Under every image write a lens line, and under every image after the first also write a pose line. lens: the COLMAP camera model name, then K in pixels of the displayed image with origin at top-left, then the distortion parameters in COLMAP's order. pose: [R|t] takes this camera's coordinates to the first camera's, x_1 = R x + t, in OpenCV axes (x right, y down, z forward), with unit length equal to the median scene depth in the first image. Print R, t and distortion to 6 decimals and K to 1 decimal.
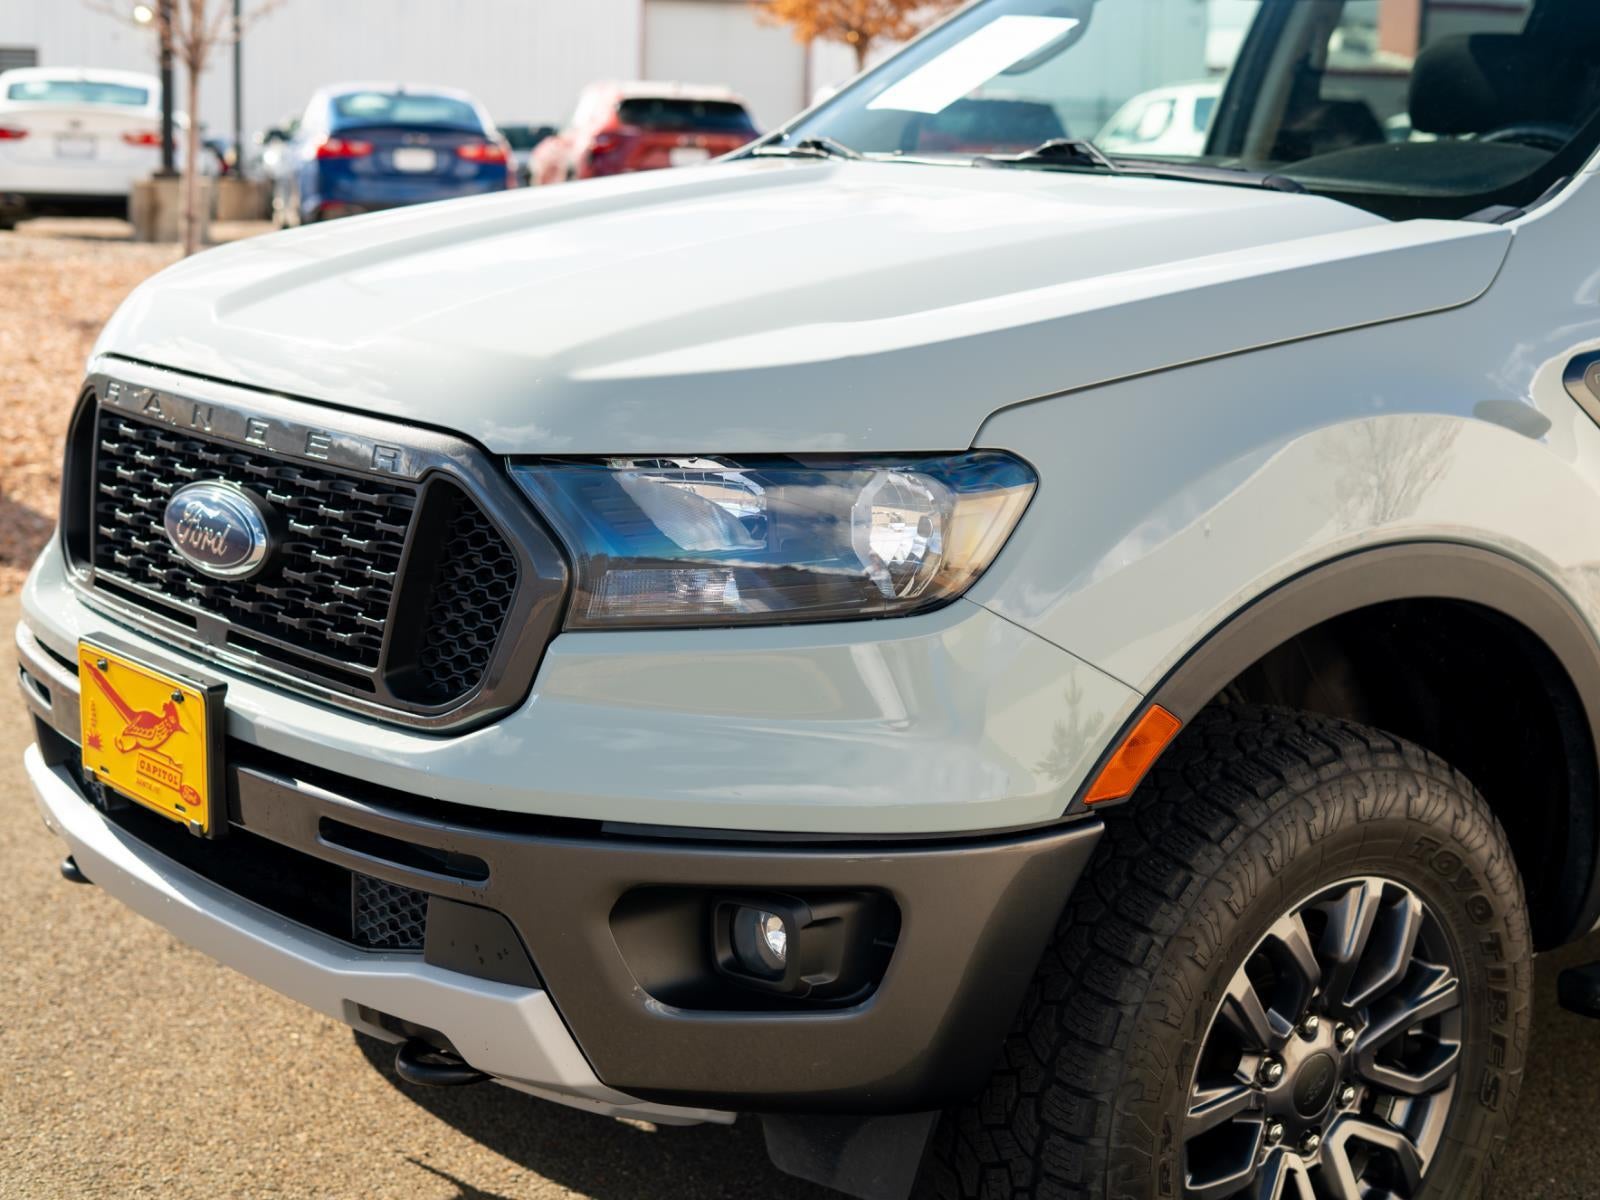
lens RADIAL K [[2628.0, 0, 834.6], [0, 2628.0, 597.7], [0, 0, 1]] dist [-0.014367, 0.055988]
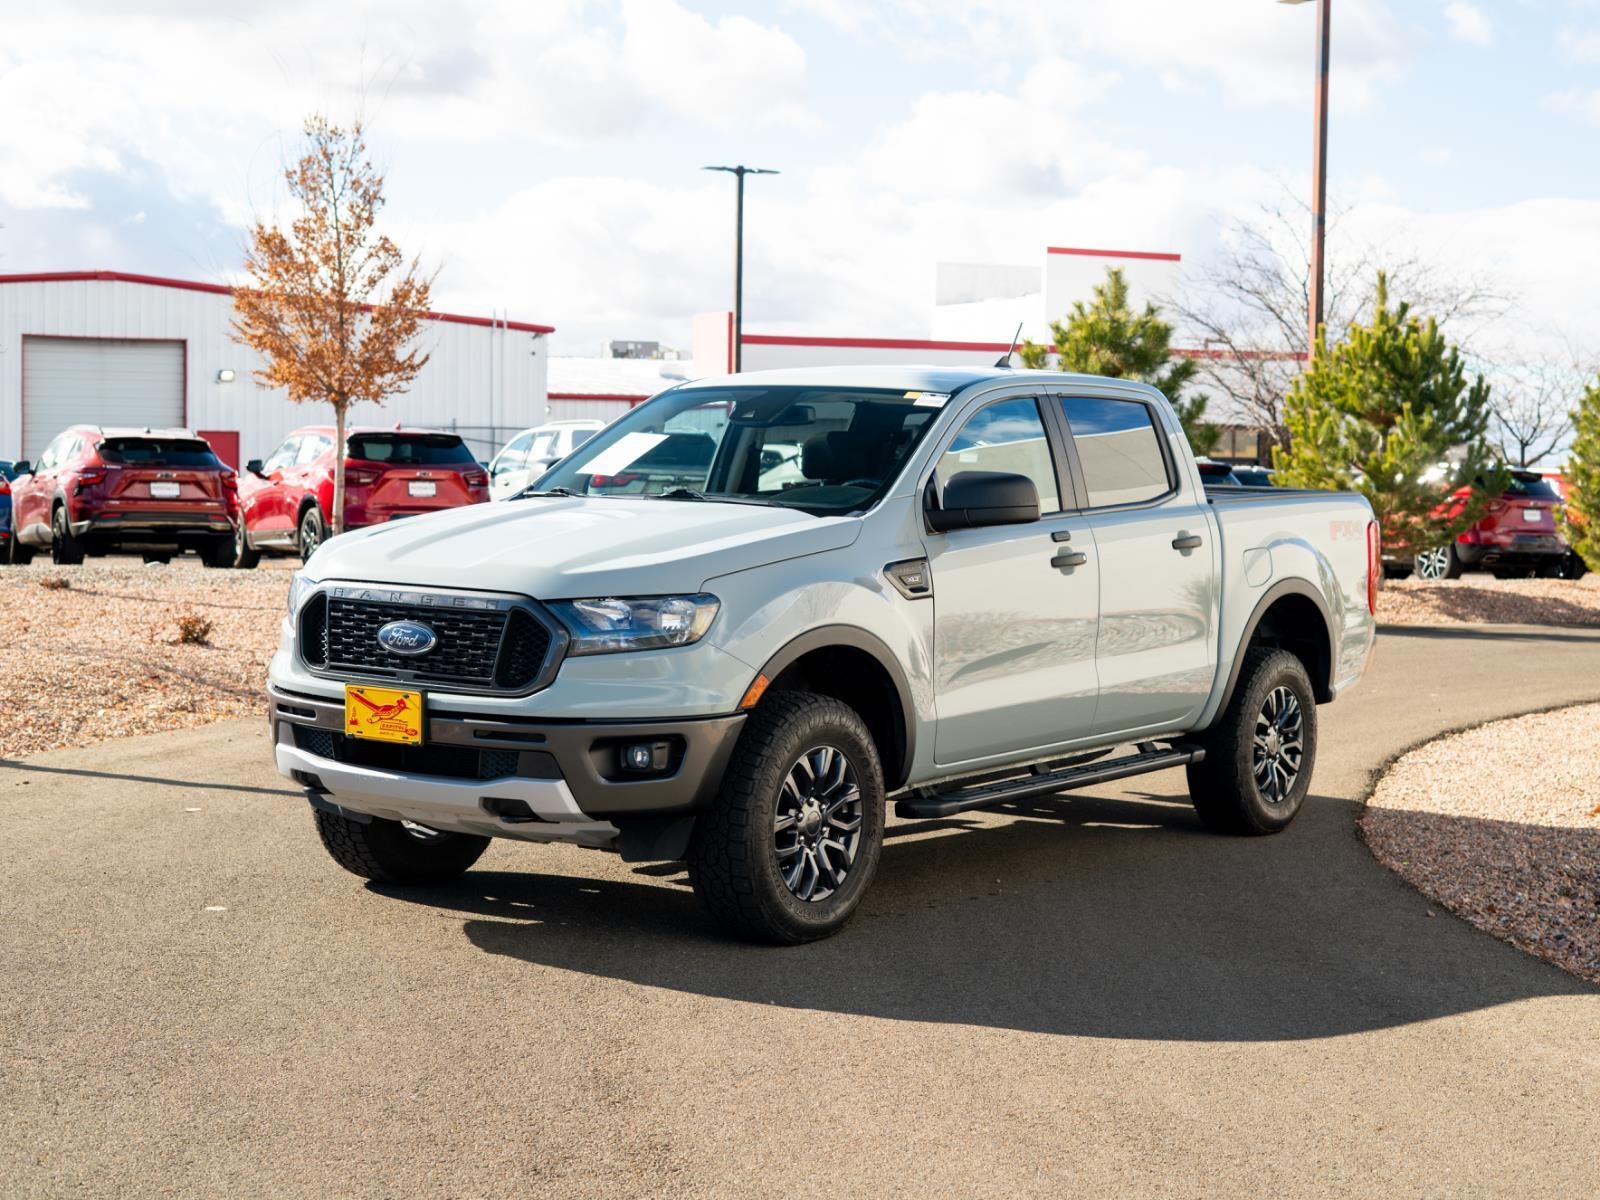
lens RADIAL K [[2628.0, 0, 834.6], [0, 2628.0, 597.7], [0, 0, 1]] dist [-0.014367, 0.055988]
pose [[0.966584, -0.026978, 0.254926, -0.507146], [0.057303, 0.992022, -0.112289, 0.266020], [-0.249862, 0.123144, 0.960419, -1.738293]]
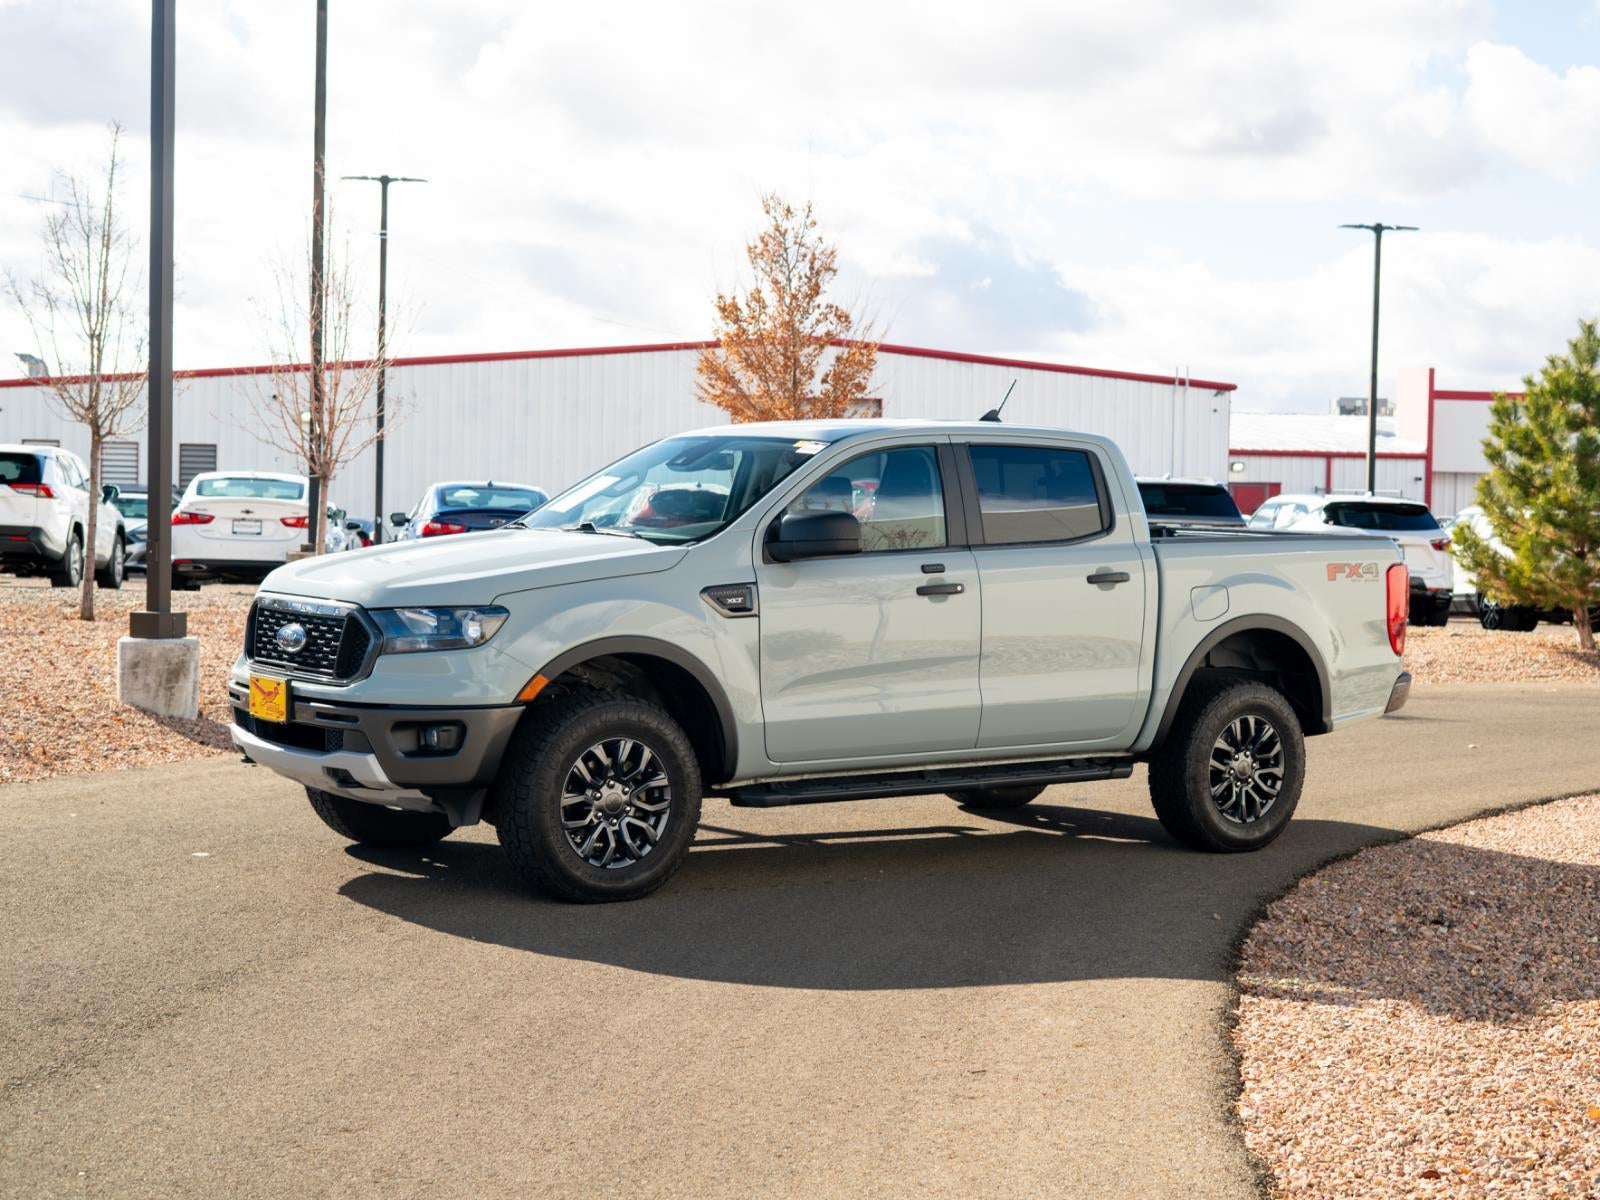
lens RADIAL K [[2628.0, 0, 834.6], [0, 2628.0, 597.7], [0, 0, 1]] dist [-0.014367, 0.055988]
pose [[0.998401, -0.004245, -0.056367, 0.658455], [-0.003835, 0.989794, -0.142456, 0.405917], [0.056397, 0.142445, 0.988195, -2.327057]]
